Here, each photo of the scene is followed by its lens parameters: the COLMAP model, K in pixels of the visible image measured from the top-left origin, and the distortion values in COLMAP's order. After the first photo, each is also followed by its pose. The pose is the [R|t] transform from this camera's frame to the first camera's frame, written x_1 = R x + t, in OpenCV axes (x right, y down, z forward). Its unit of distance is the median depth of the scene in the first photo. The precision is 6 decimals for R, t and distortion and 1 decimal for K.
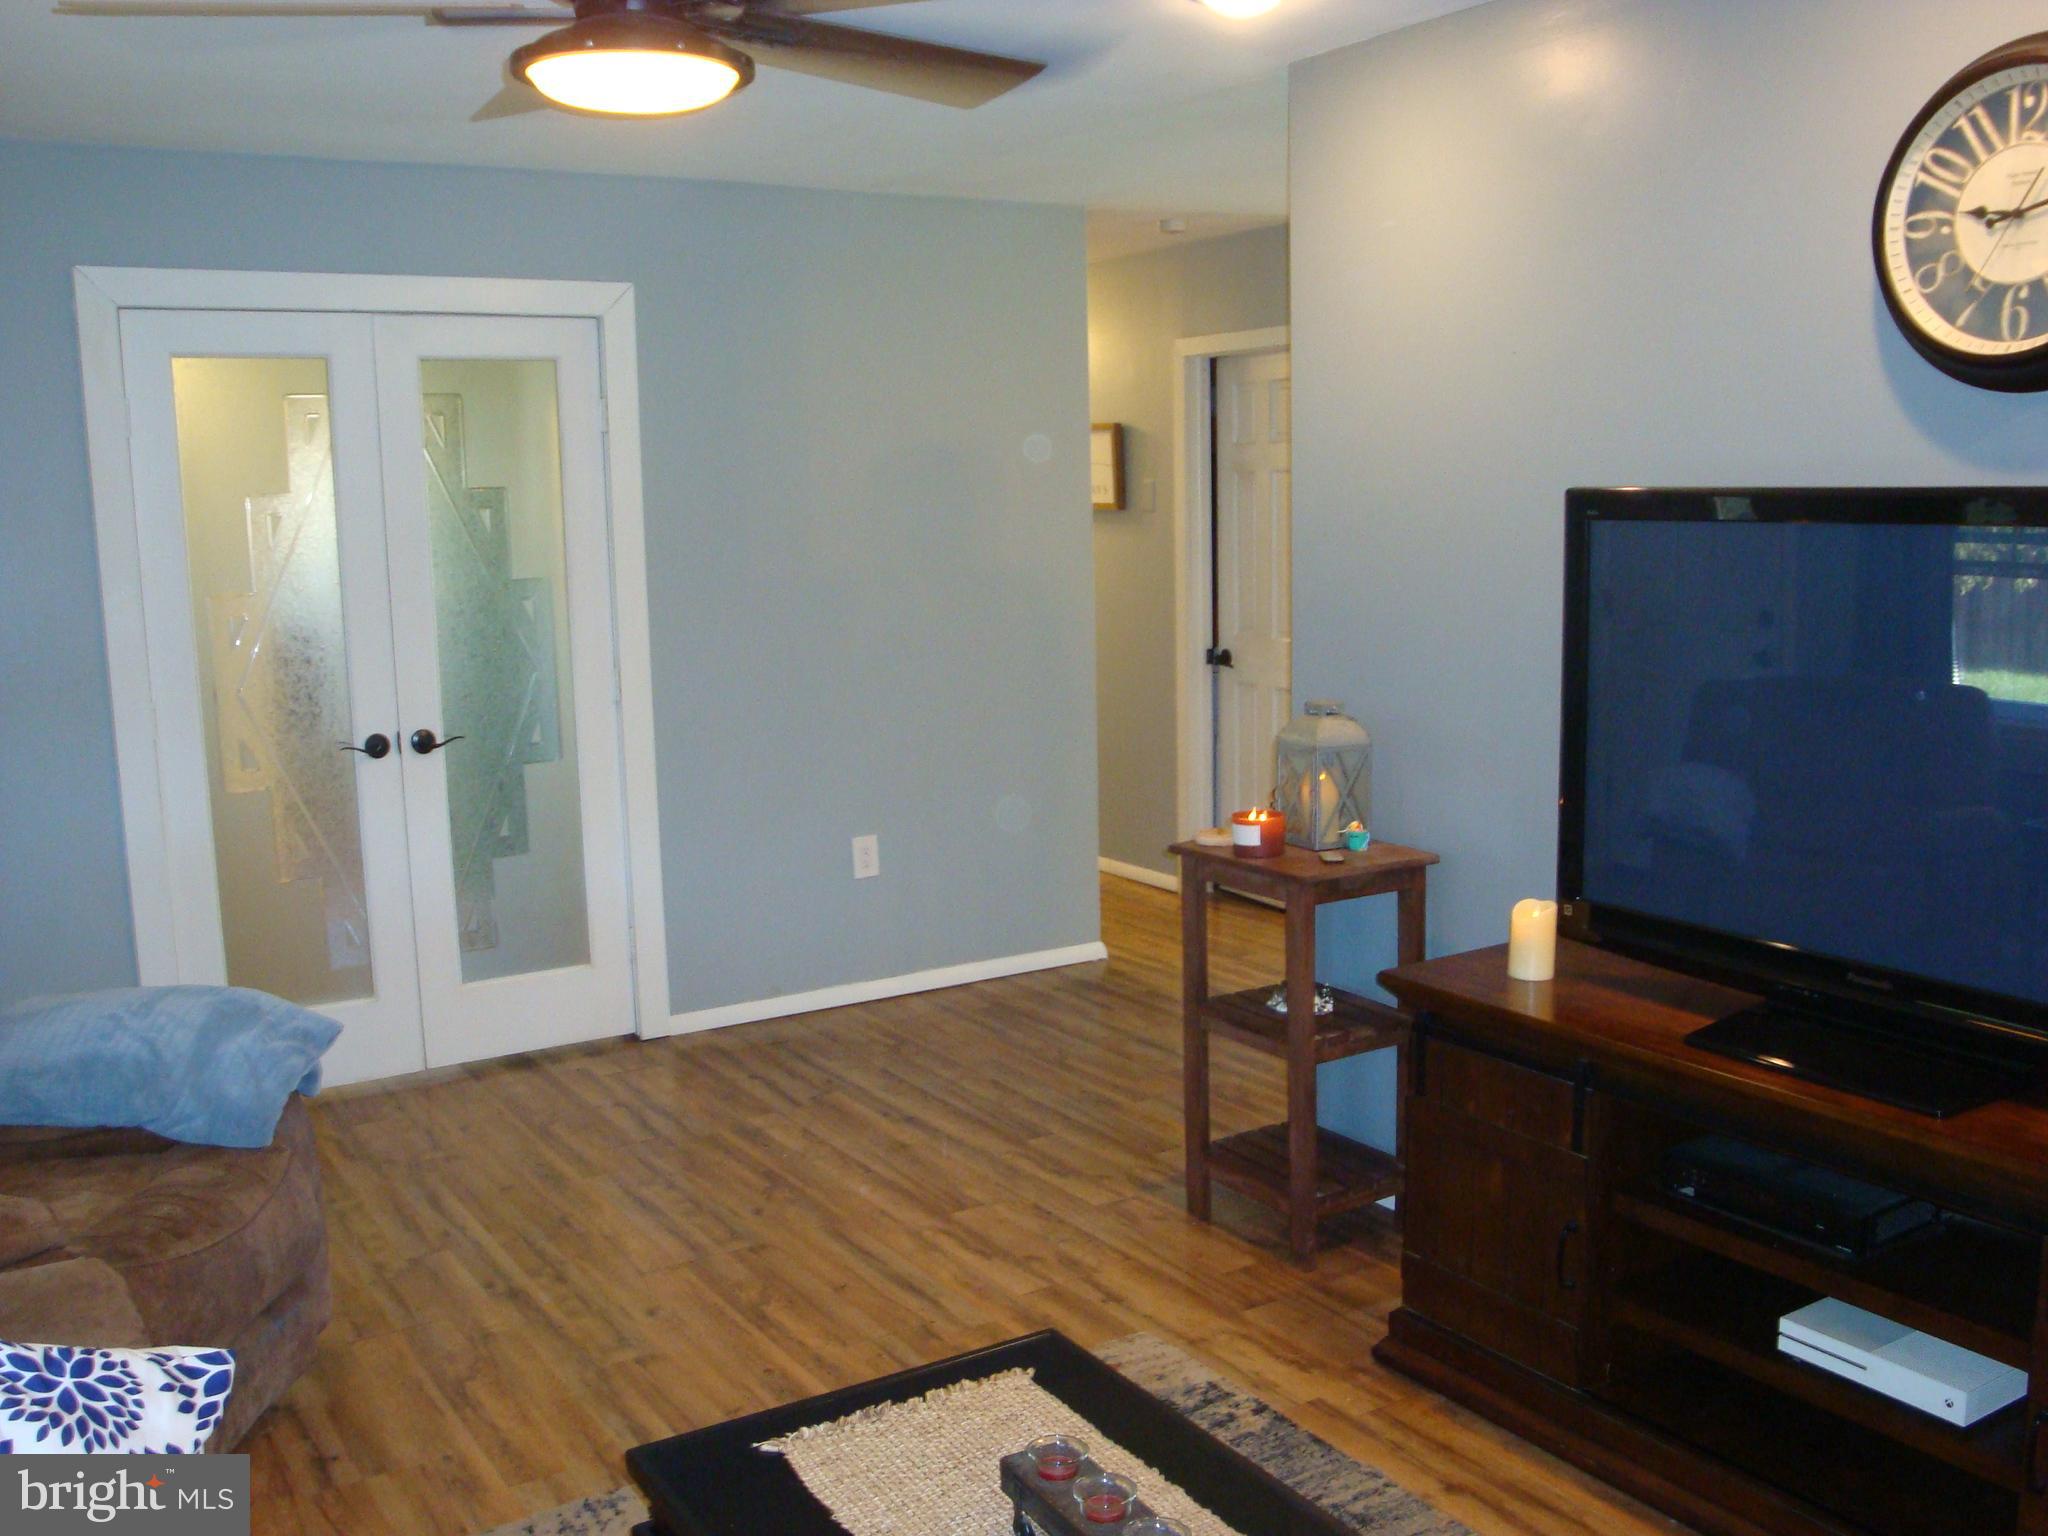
lens RADIAL K [[1882.6, 0, 1016.8], [0, 1882.6, 788.7], [0, 0, 1]] dist [-0.096124, 0.000000]
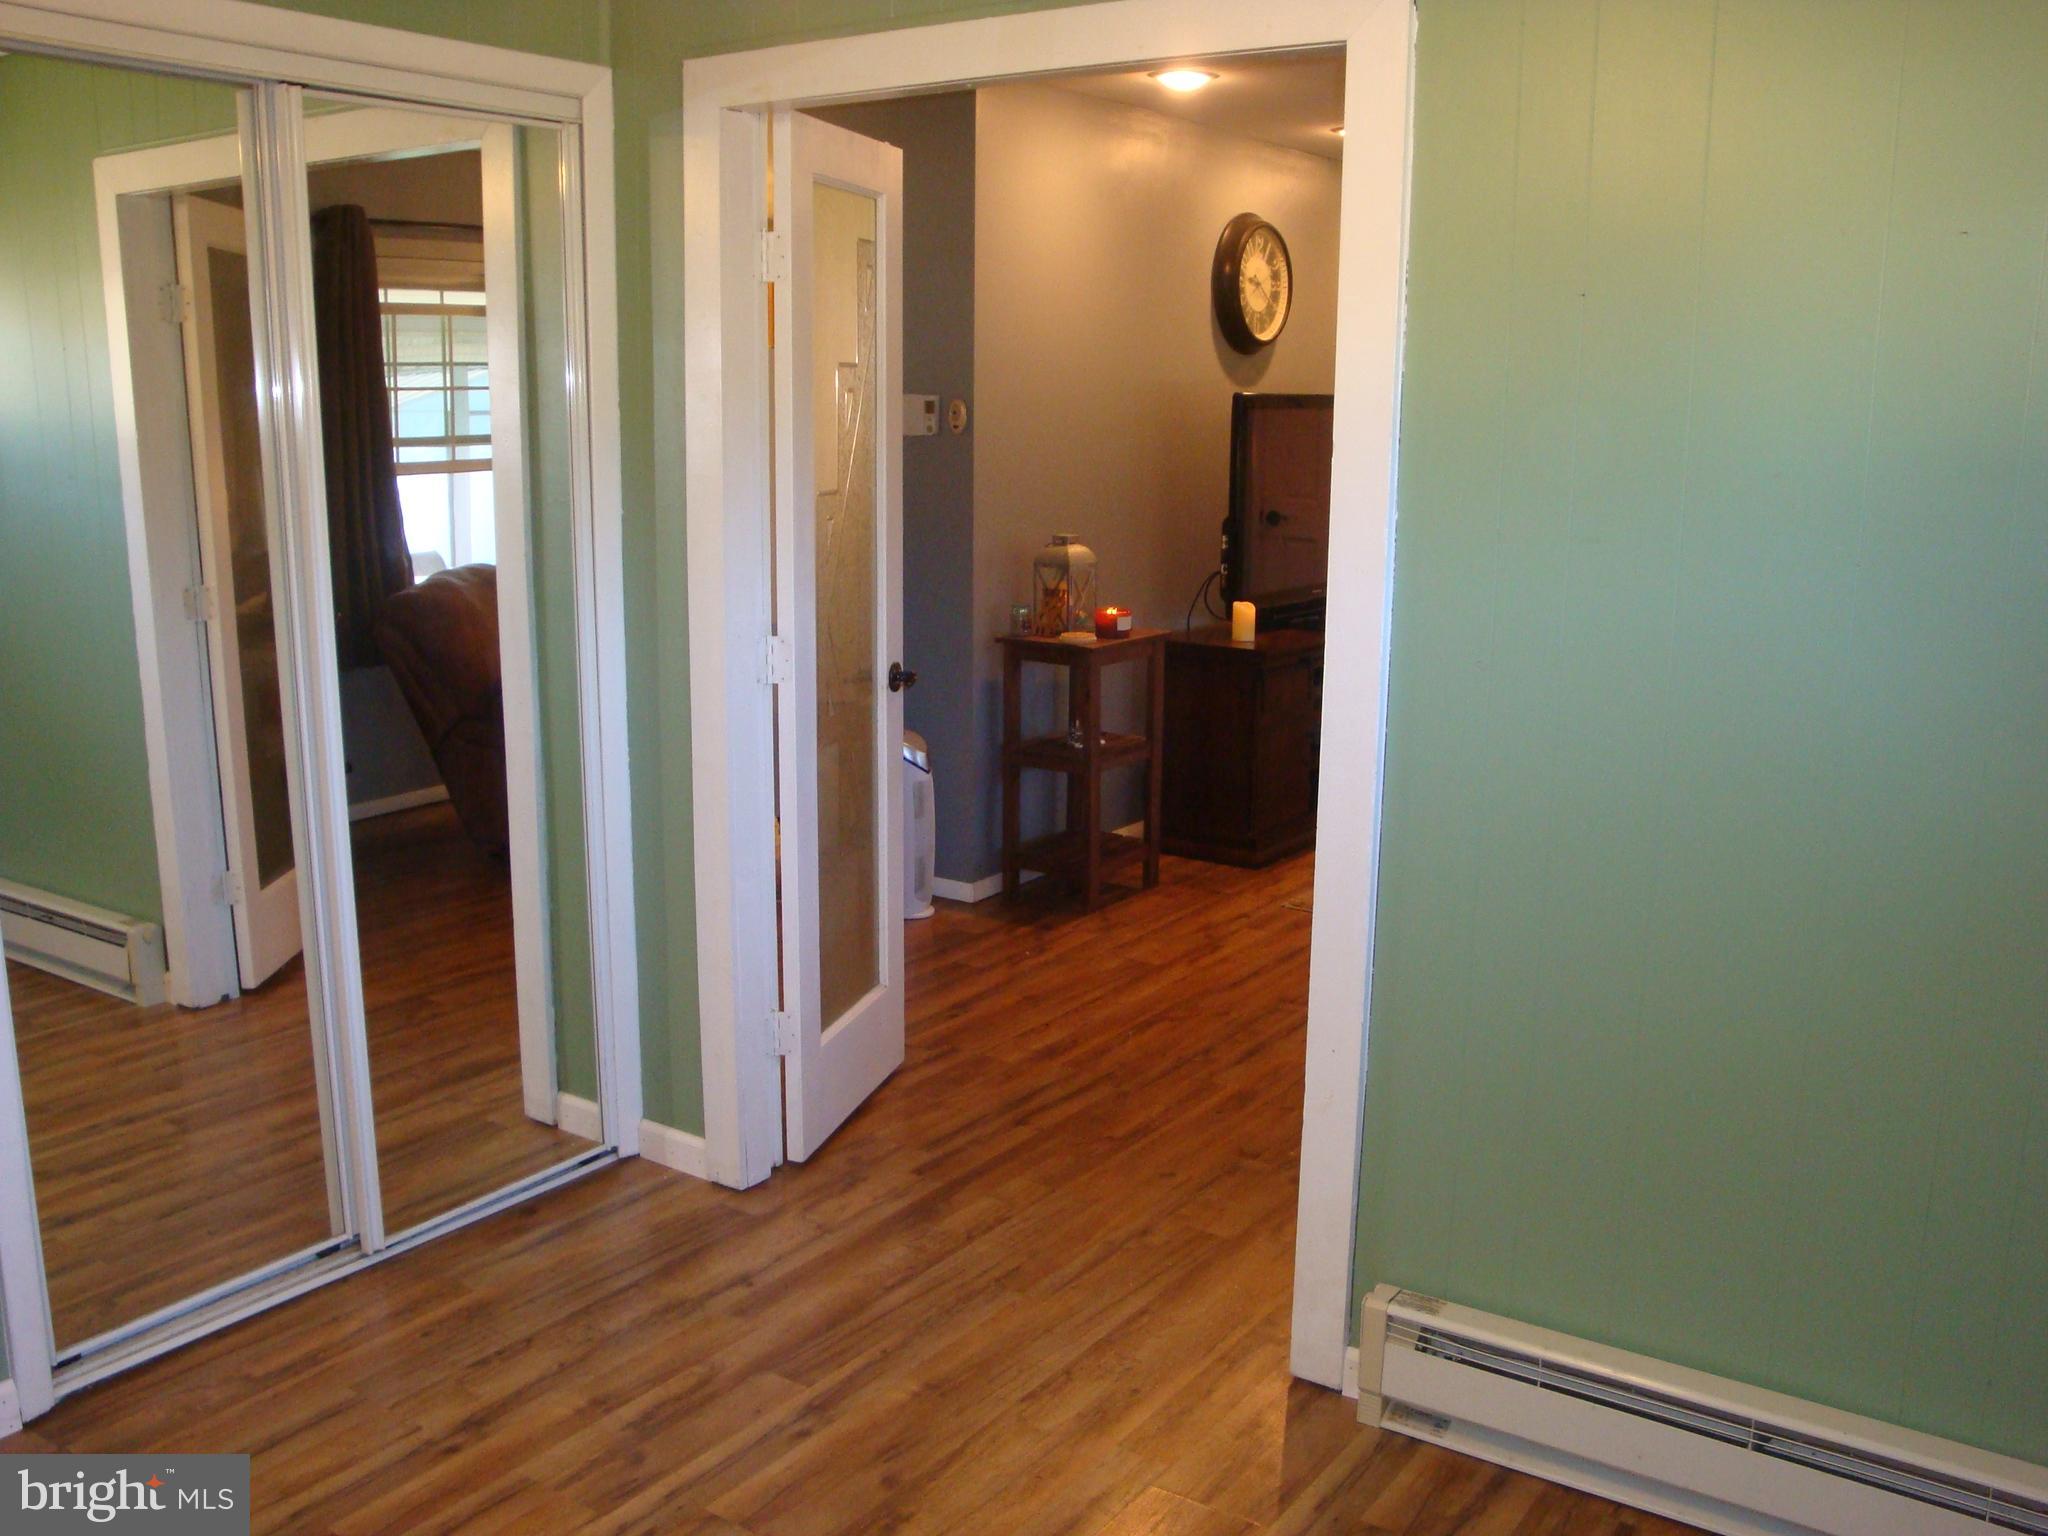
lens RADIAL K [[1882.6, 0, 1062.2], [0, 1882.6, 743.6], [0, 0, 1]] dist [-0.096124, 0.000000]
pose [[-0.410873, -0.153859, 0.898616, -1.267699], [0.141012, 0.963071, 0.229369, -0.242845], [-0.900721, 0.220957, -0.374004, 1.695260]]
